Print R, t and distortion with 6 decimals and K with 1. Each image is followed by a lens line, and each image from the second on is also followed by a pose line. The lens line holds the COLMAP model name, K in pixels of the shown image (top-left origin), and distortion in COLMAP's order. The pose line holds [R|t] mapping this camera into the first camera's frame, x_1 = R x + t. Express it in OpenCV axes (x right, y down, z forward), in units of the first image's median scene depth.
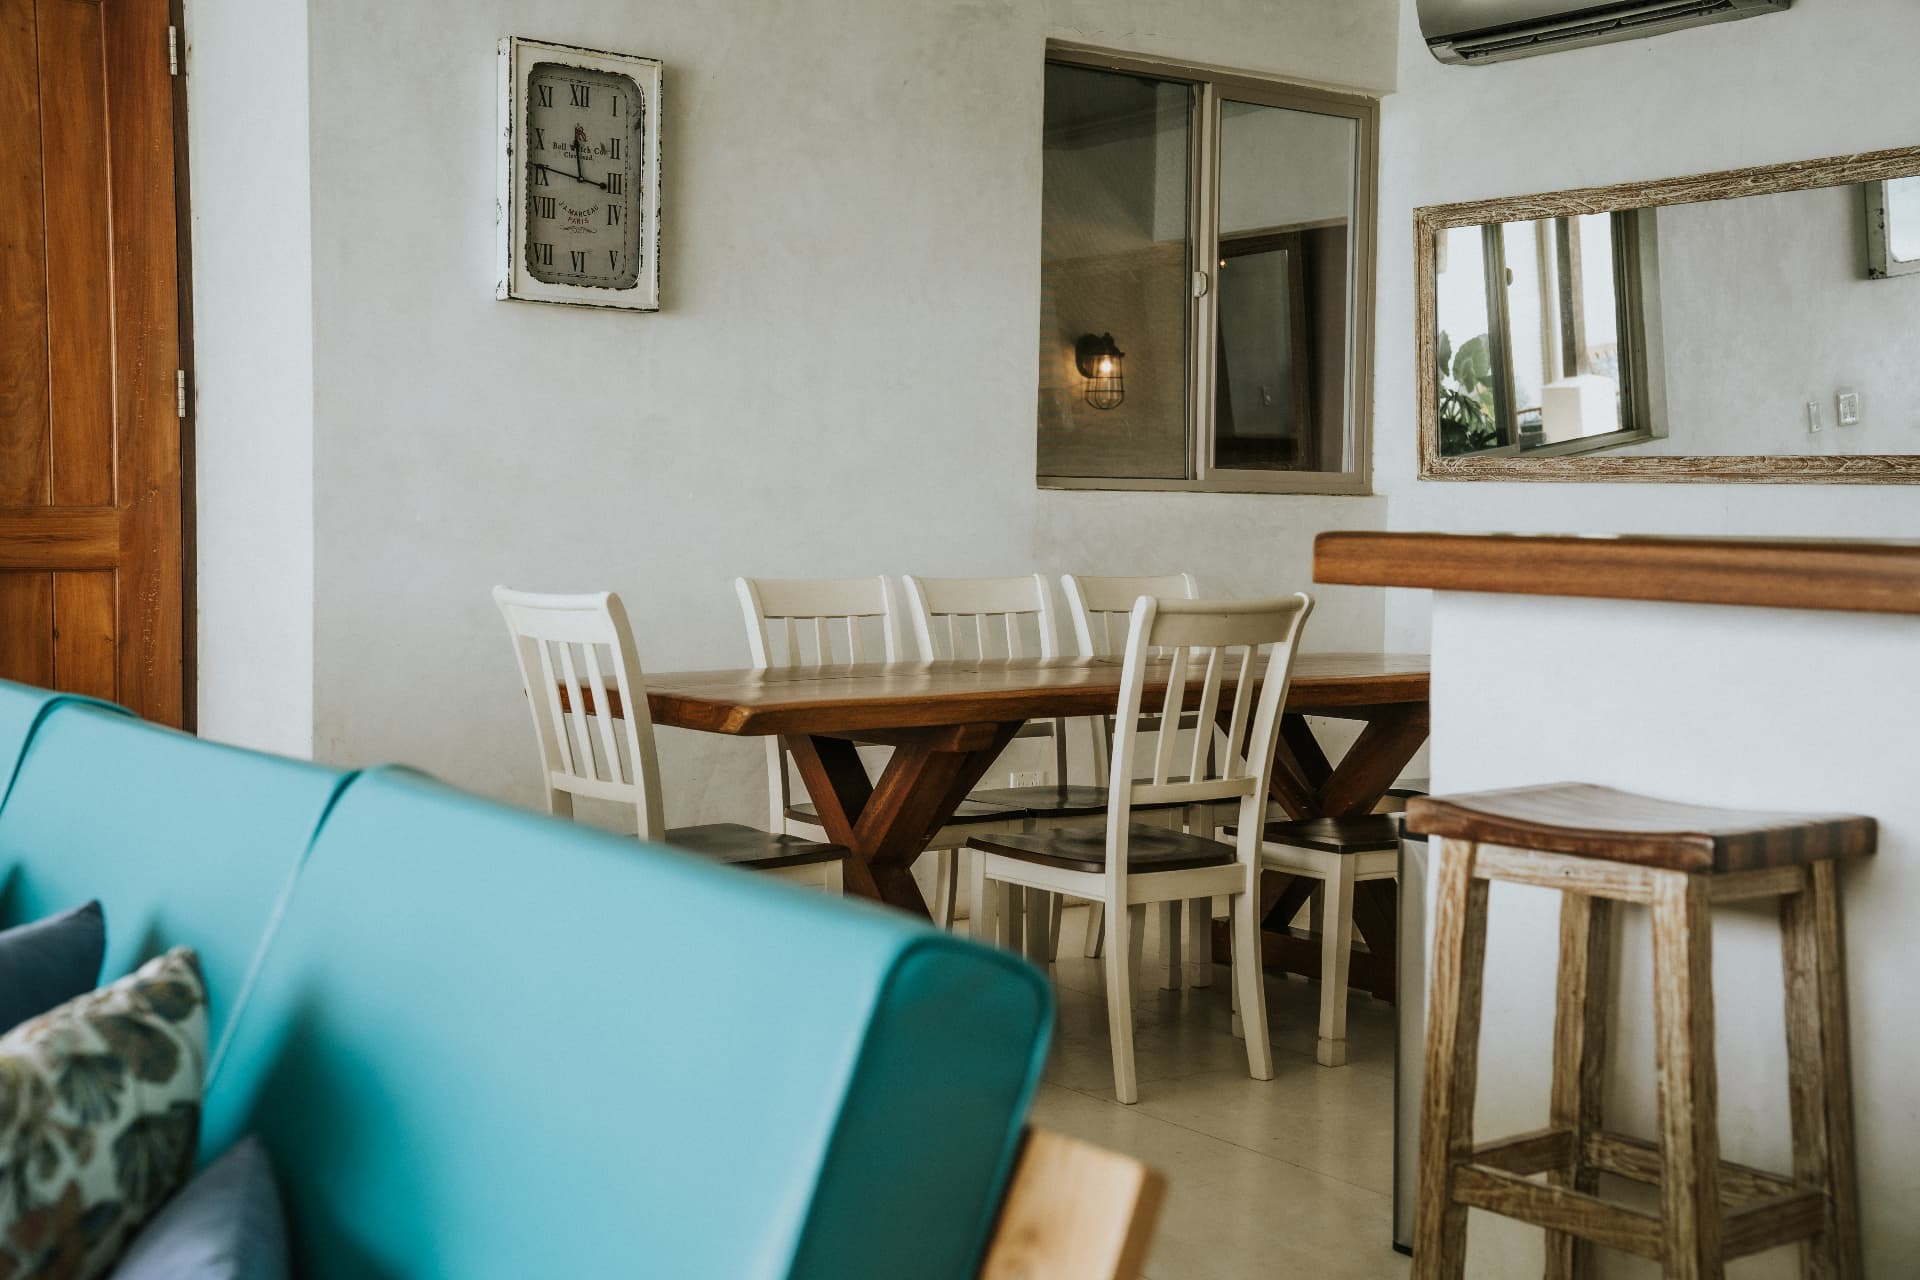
lens RADIAL K [[2090.8, 0, 960.0], [0, 2090.8, 640.0], [0, 0, 1]] dist [0.007077, 0.005808]
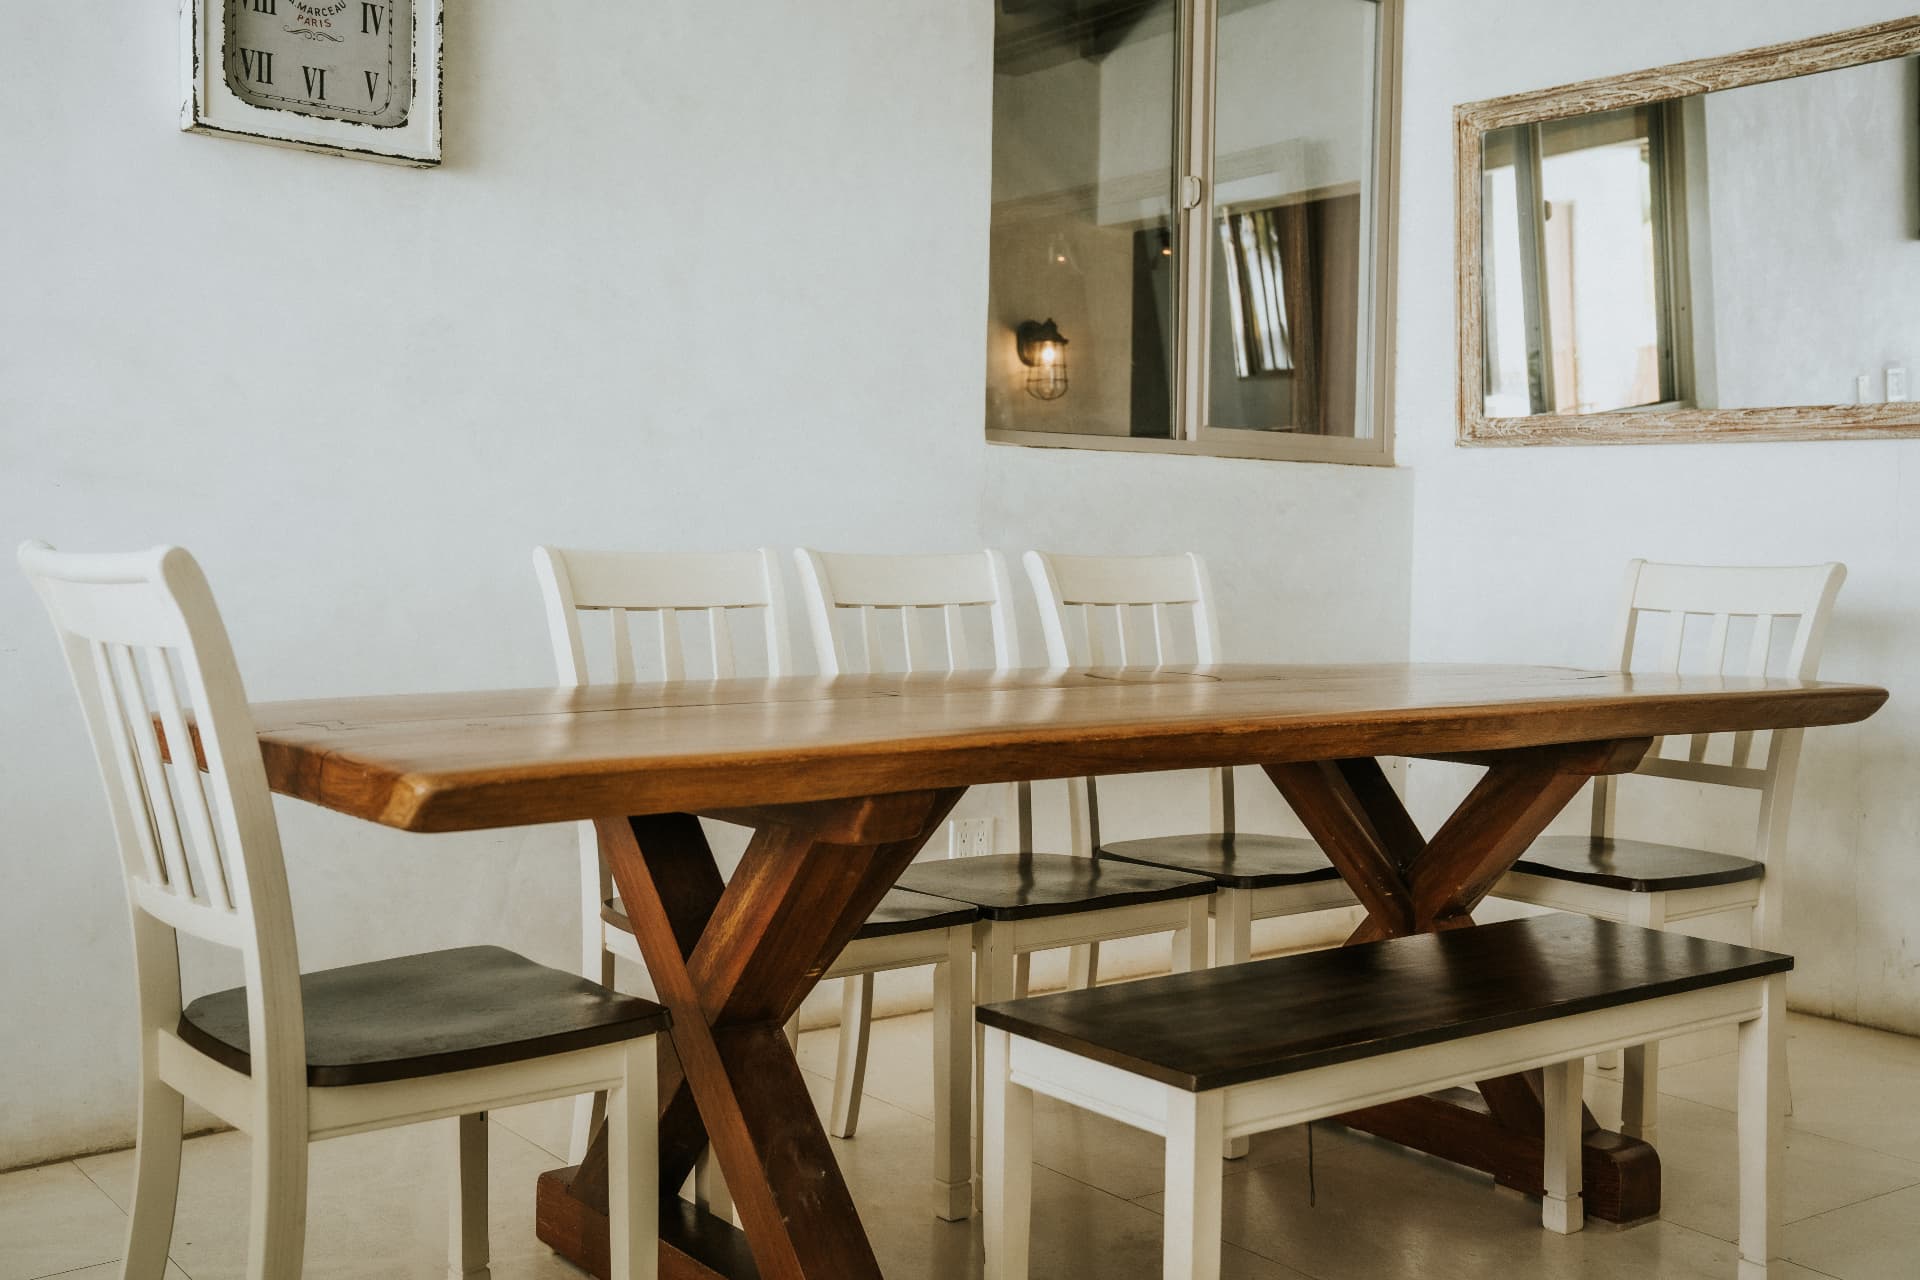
lens RADIAL K [[2090.8, 0, 960.0], [0, 2090.8, 640.0], [0, 0, 1]] dist [0.007077, 0.005808]
pose [[0.999514, 0.002394, 0.031096, 0.005601], [-0.002326, 0.999995, -0.002251, 0.000382], [-0.031101, 0.002177, 0.999514, 0.319963]]
